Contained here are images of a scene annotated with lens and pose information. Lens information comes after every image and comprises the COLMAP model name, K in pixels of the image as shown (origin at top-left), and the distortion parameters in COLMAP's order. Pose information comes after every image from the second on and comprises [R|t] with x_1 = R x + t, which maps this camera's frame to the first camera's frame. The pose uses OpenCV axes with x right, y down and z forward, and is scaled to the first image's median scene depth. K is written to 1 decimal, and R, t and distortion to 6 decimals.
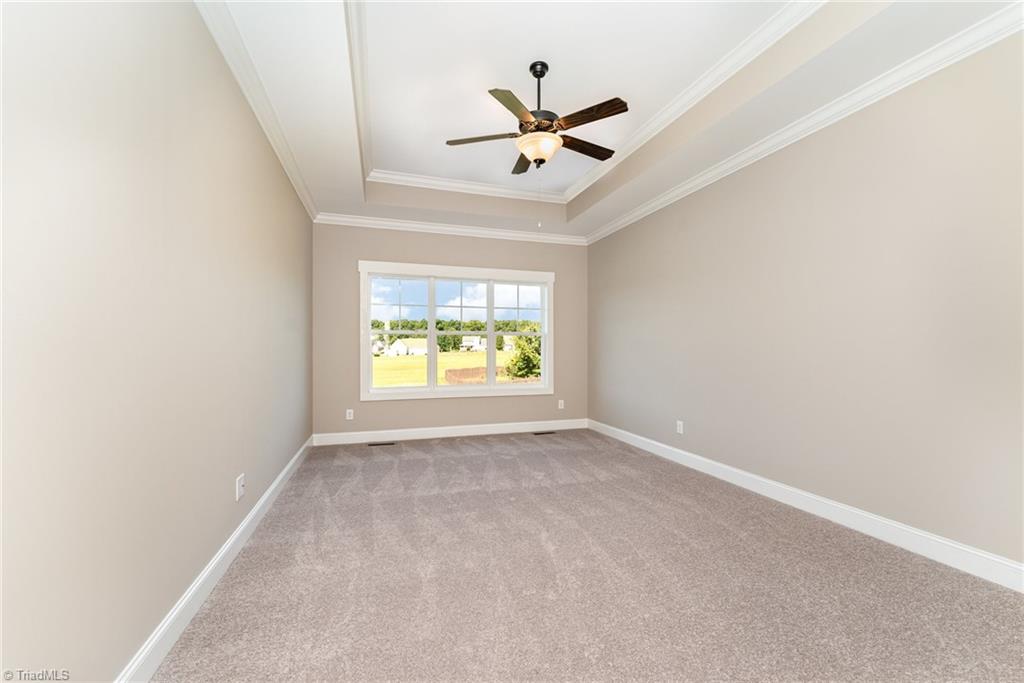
lens RADIAL K [[416.5, 0, 501.5], [0, 416.5, 348.3], [0, 0, 1]] dist [0.000112, -0.000863]
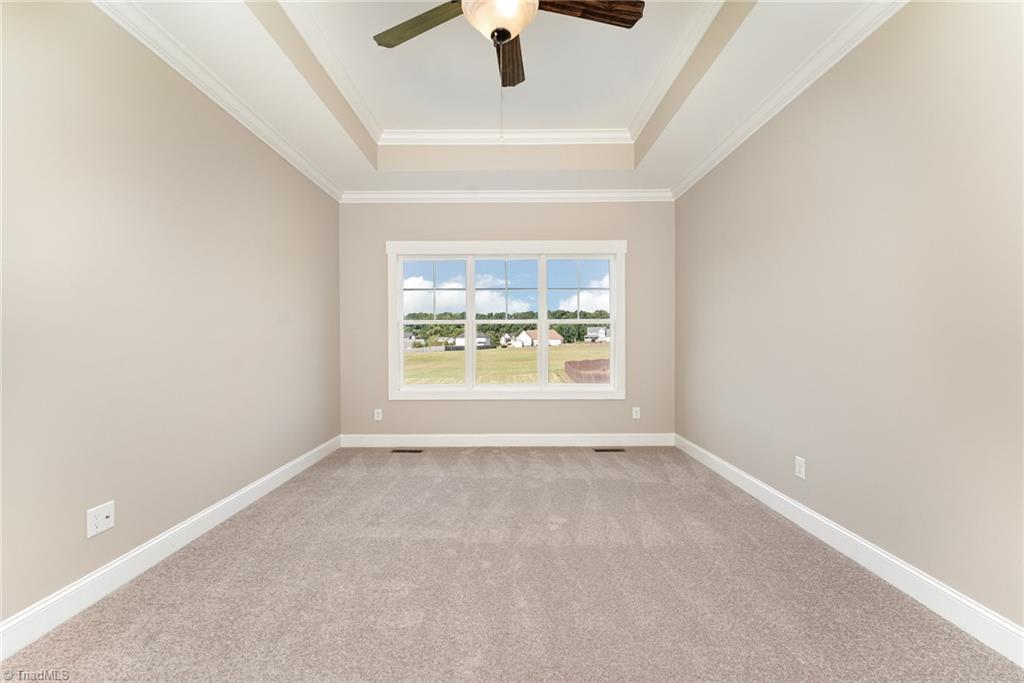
lens RADIAL K [[416.5, 0, 497.8], [0, 416.5, 344.1], [0, 0, 1]] dist [0.000112, -0.000863]
pose [[0.953487, -0.001223, -0.301430, 0.153522], [0.004433, 0.999940, 0.009967, -0.000395], [0.301400, -0.010840, 0.953436, 0.229572]]
